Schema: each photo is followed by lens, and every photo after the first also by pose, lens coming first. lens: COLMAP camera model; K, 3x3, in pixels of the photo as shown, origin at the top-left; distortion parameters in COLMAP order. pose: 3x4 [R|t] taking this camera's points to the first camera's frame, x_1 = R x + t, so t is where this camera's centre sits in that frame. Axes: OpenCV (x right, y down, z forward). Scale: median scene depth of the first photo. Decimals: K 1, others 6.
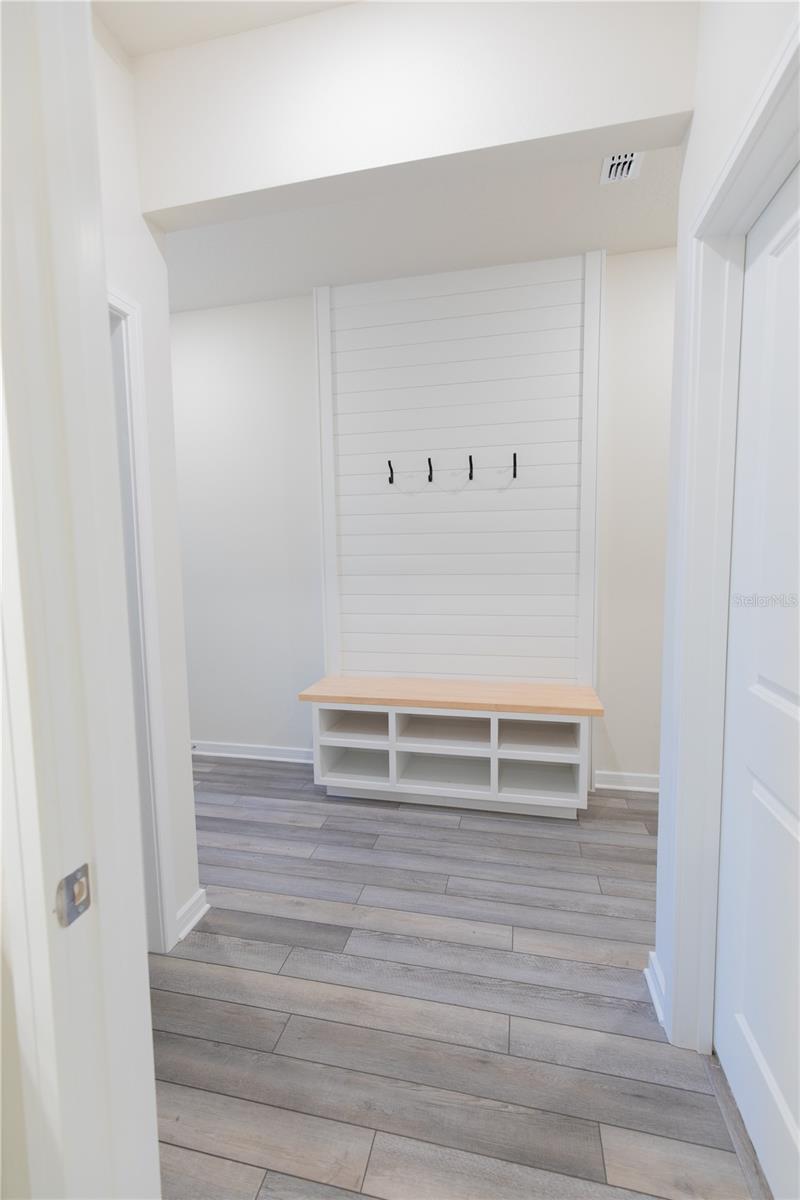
lens RADIAL K [[538.1, 0, 398.9], [0, 538.1, 601.0], [0, 0, 1]] dist [0.005844, -0.000467]
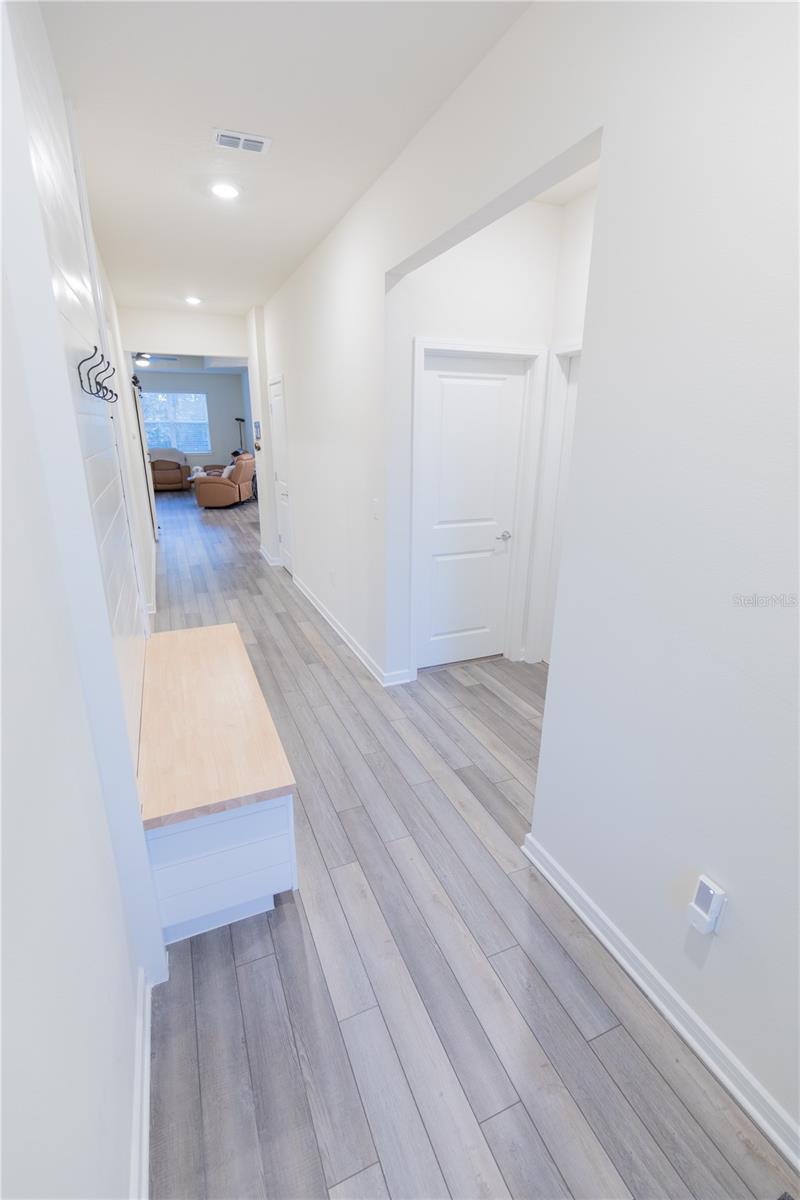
lens RADIAL K [[538.1, 0, 396.3], [0, 538.1, 598.3], [0, 0, 1]] dist [0.005844, -0.000467]
pose [[-0.587167, -0.238491, 0.773536, -0.869033], [0.075713, 0.935242, 0.345819, -0.276873], [-0.805917, 0.261620, -0.531086, 1.554067]]
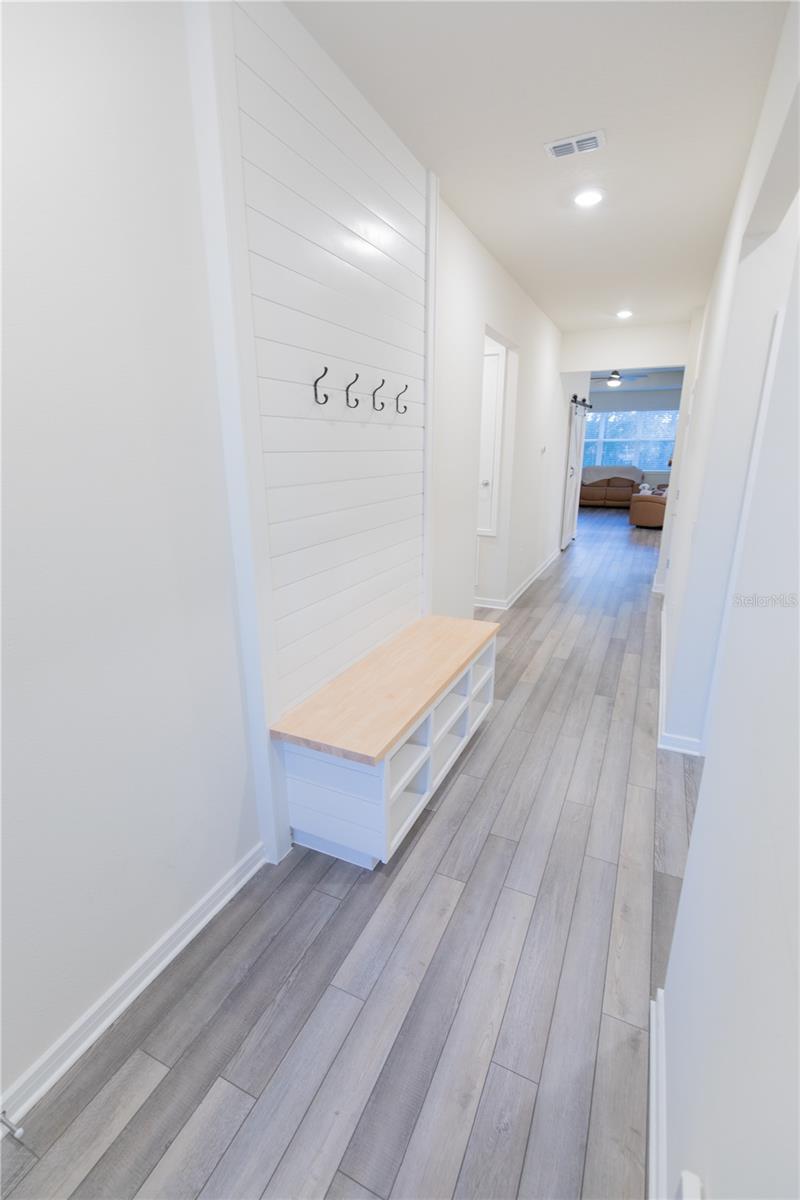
lens RADIAL K [[538.1, 0, 398.4], [0, 538.1, 601.8], [0, 0, 1]] dist [0.005844, -0.000467]
pose [[0.215791, -0.260541, 0.941038, -0.954479], [0.089367, 0.964969, 0.246674, -0.201135], [-0.972342, 0.030868, 0.231515, 1.093929]]
